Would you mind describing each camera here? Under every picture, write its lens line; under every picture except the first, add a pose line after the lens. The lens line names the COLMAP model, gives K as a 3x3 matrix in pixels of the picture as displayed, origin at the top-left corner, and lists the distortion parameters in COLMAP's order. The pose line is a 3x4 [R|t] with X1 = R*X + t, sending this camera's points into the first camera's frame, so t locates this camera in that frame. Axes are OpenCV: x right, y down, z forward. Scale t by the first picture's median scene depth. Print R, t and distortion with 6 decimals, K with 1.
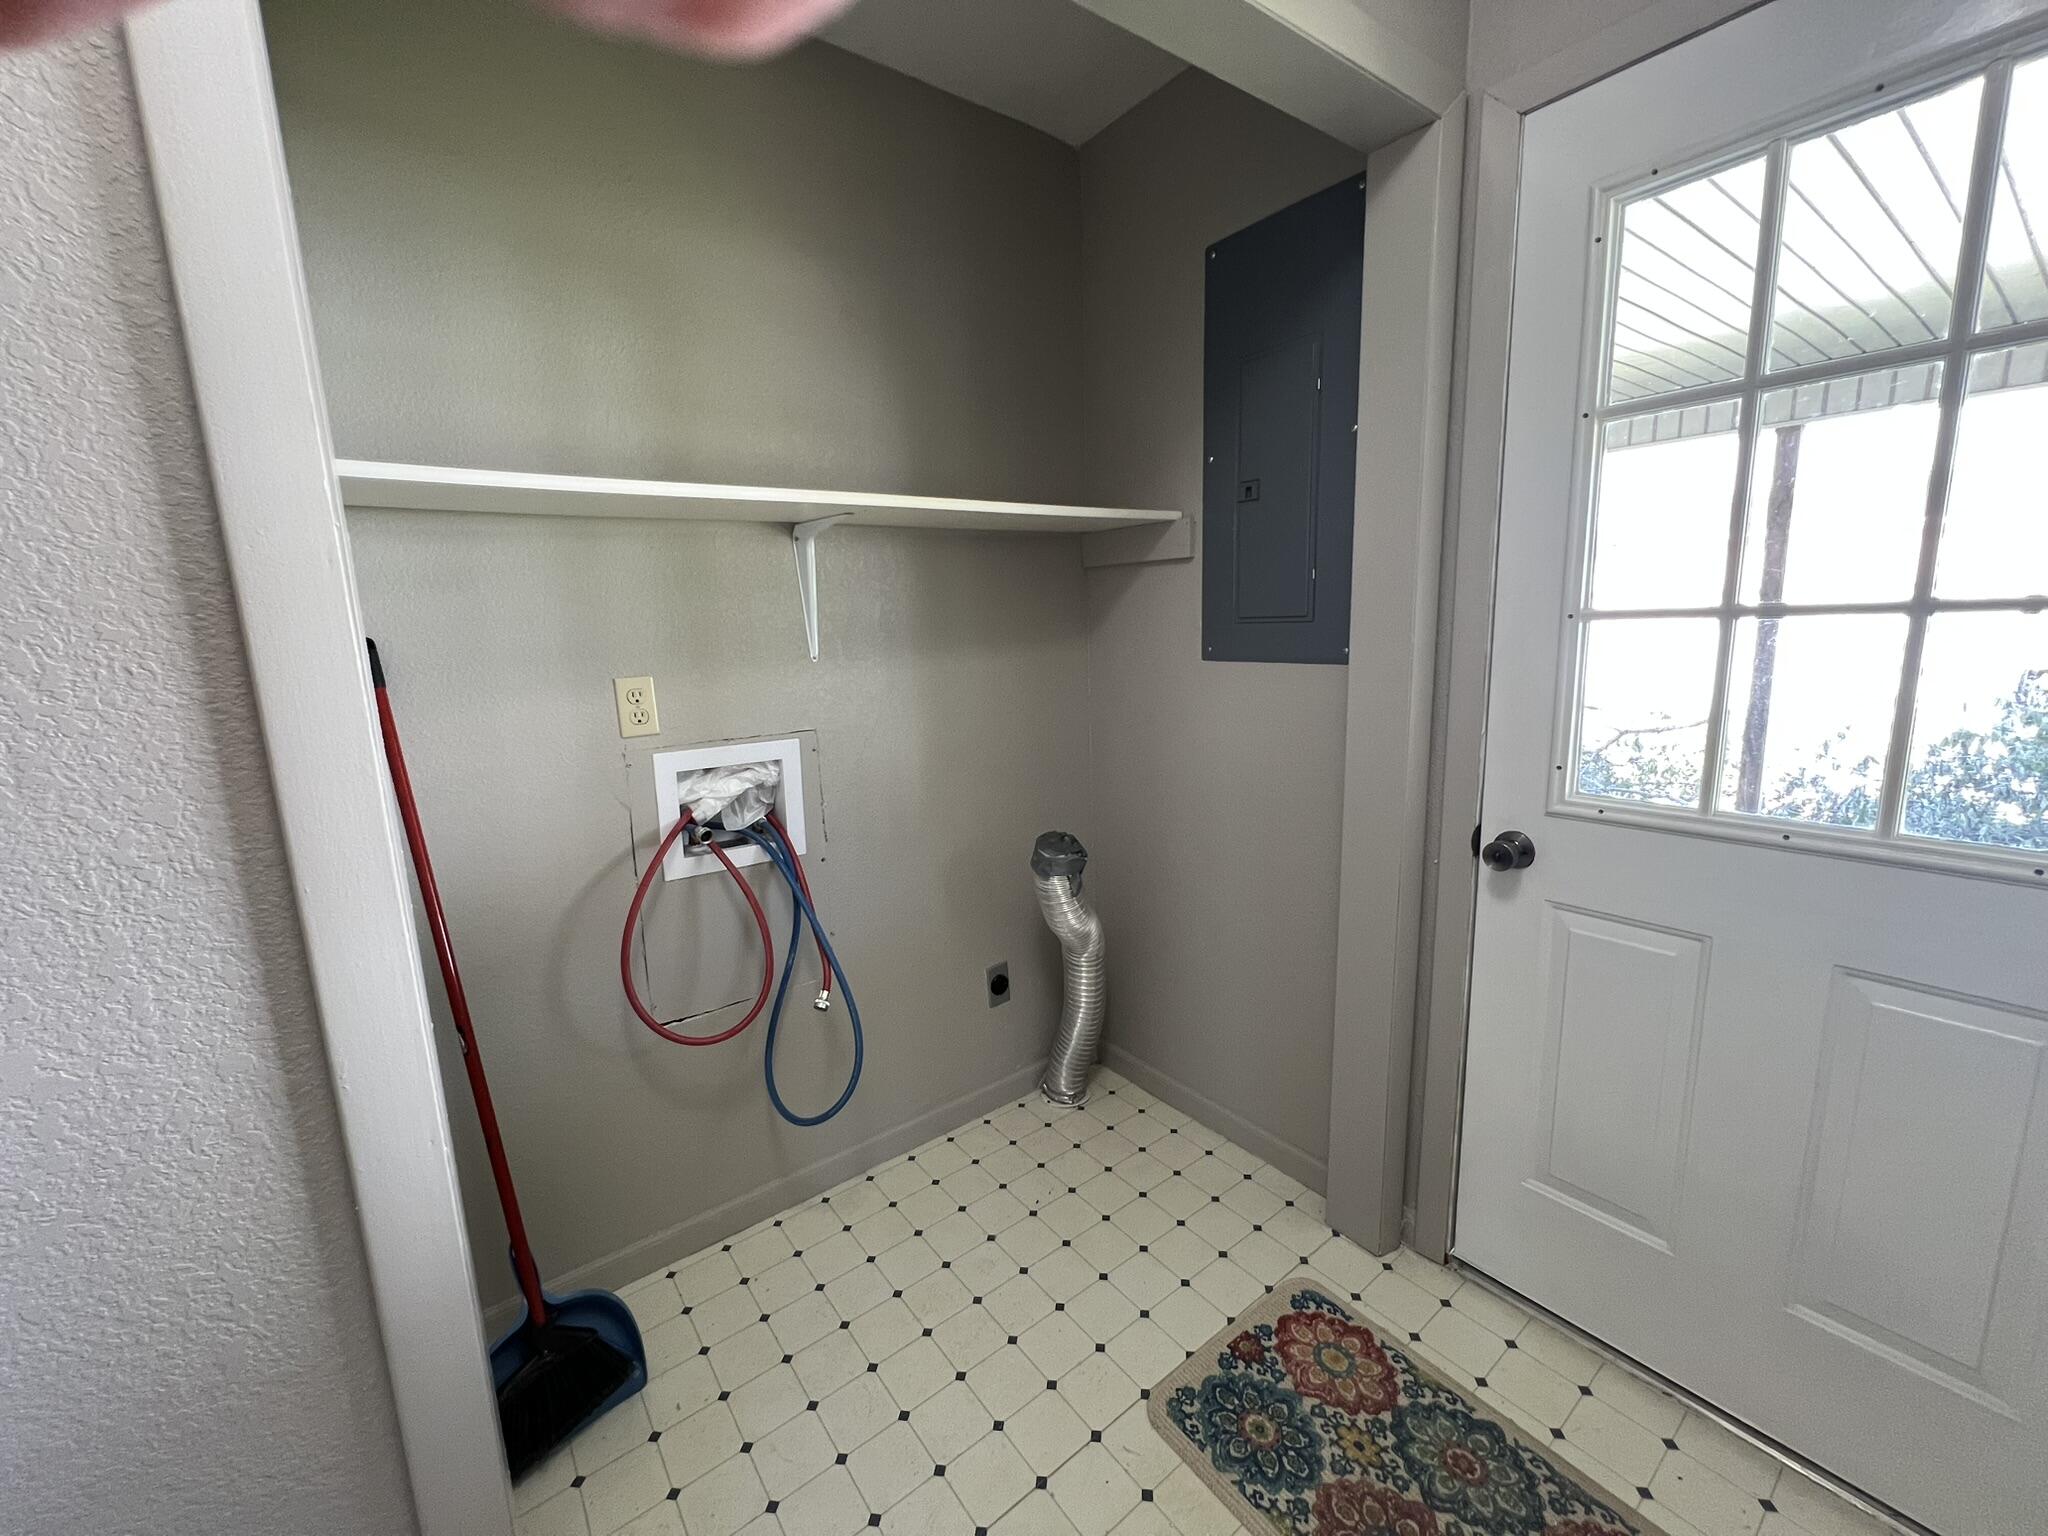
lens RADIAL K [[815.8, 0, 1014.2], [0, 815.8, 772.0], [0, 0, 1]] dist [-0.000962, -0.000550]
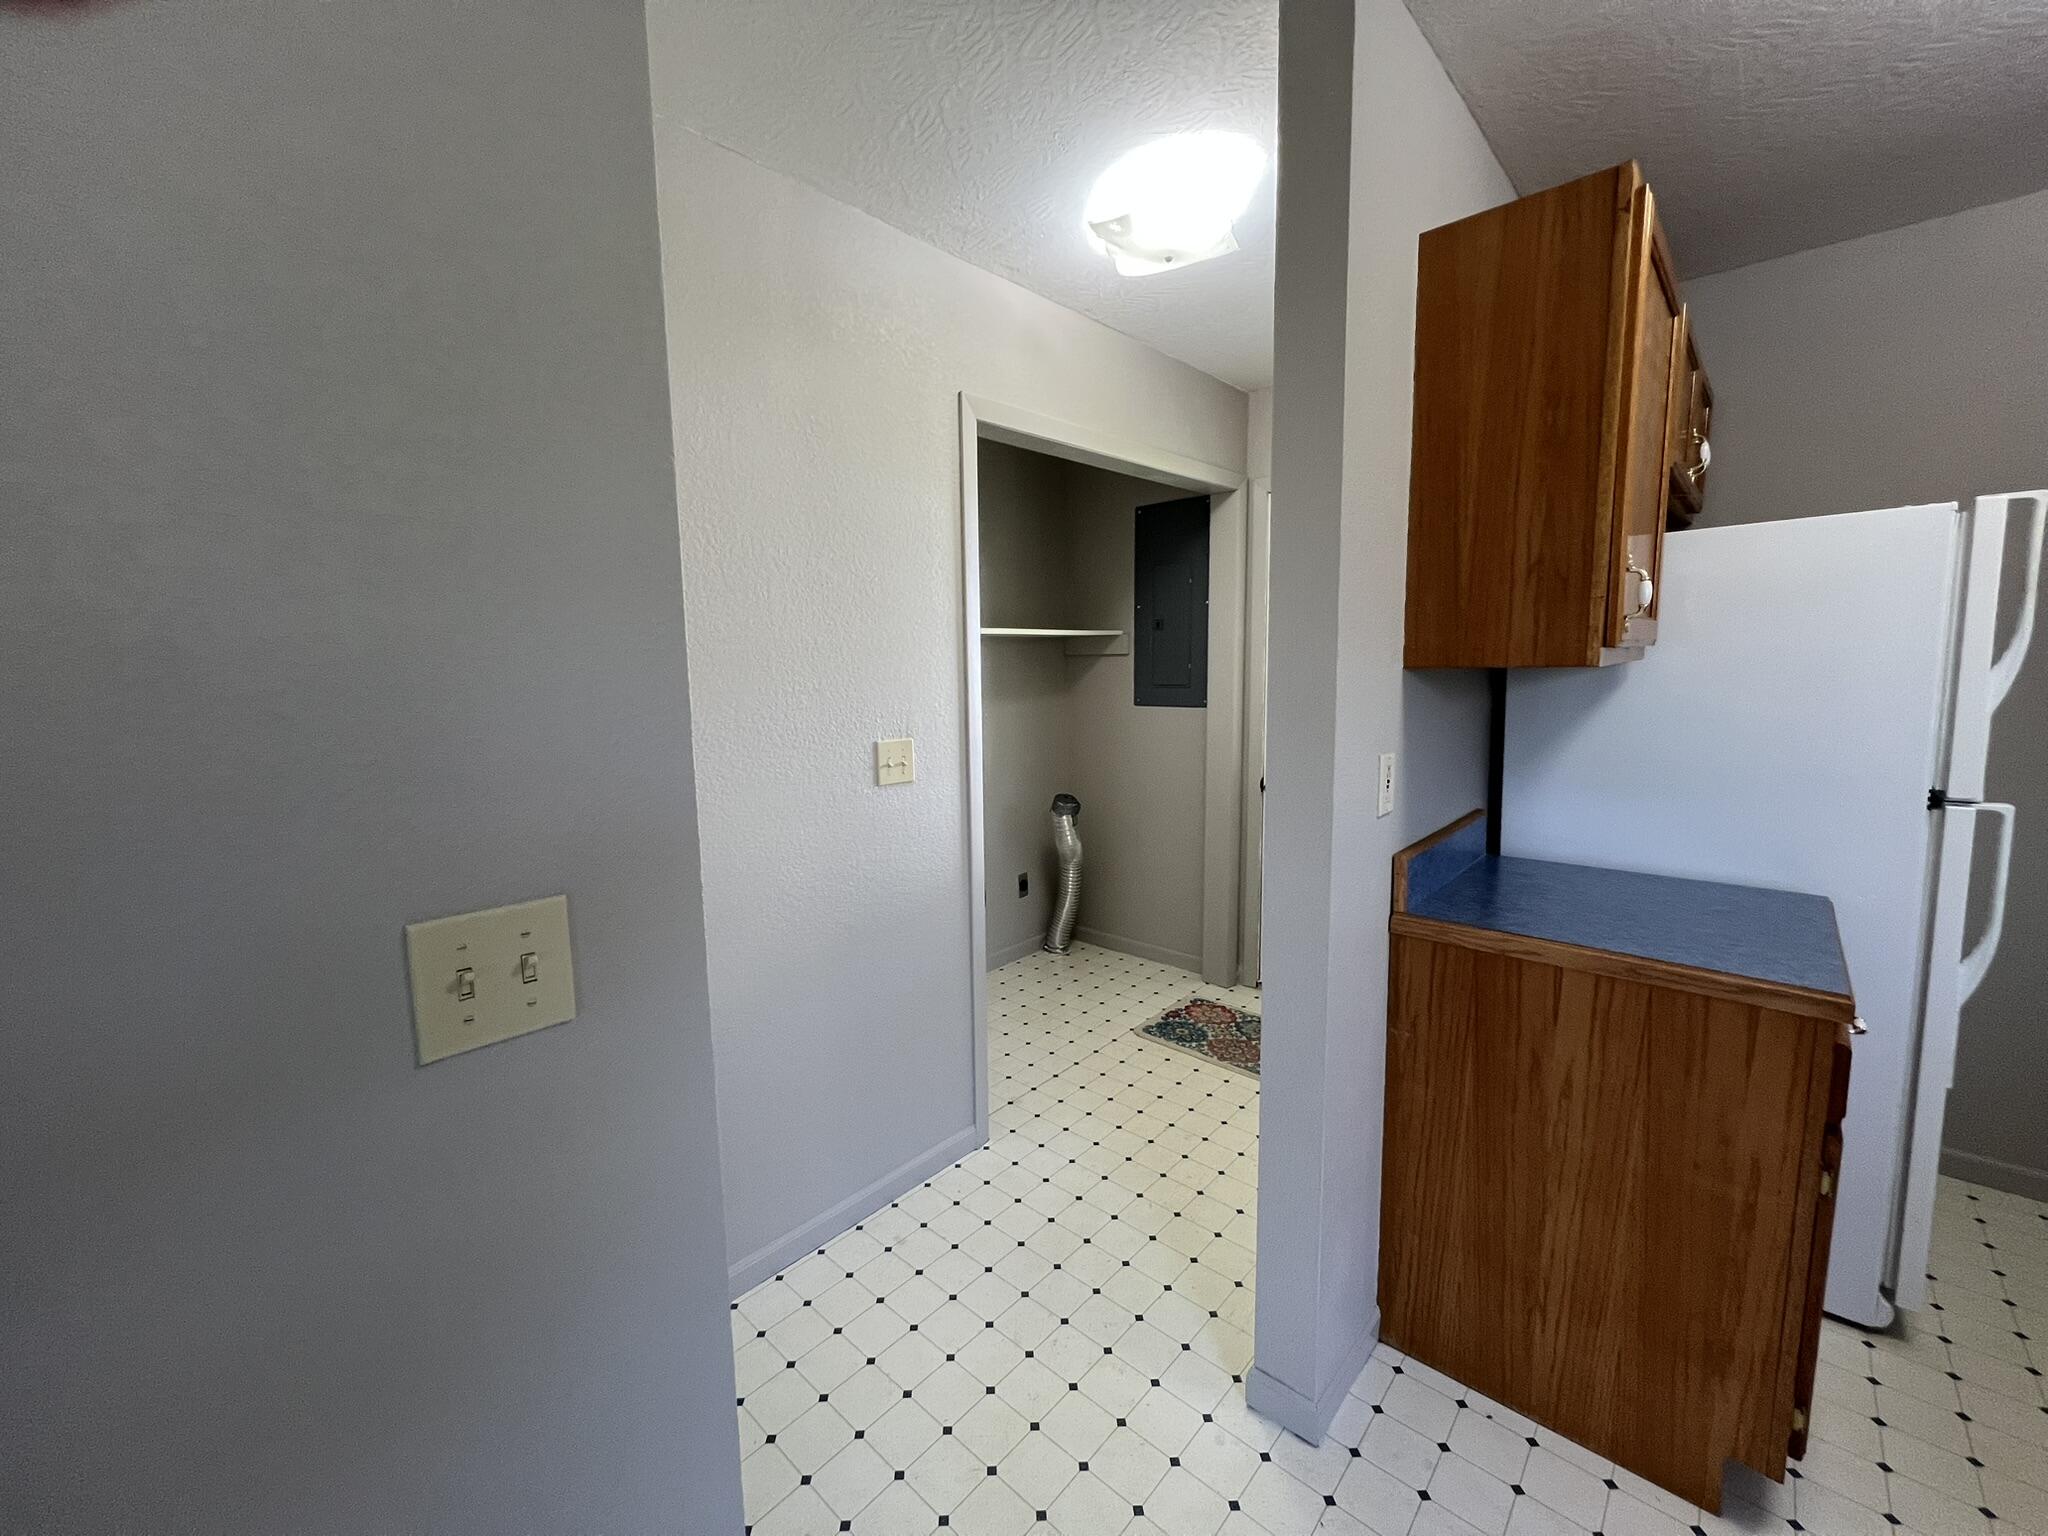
lens RADIAL K [[815.8, 0, 1023.0], [0, 815.8, 763.3], [0, 0, 1]] dist [-0.000962, -0.000550]
pose [[0.980997, 0.005266, 0.193953, -0.417349], [0.009515, 0.997123, -0.075200, 0.148335], [-0.193791, 0.075617, 0.978124, -0.867318]]
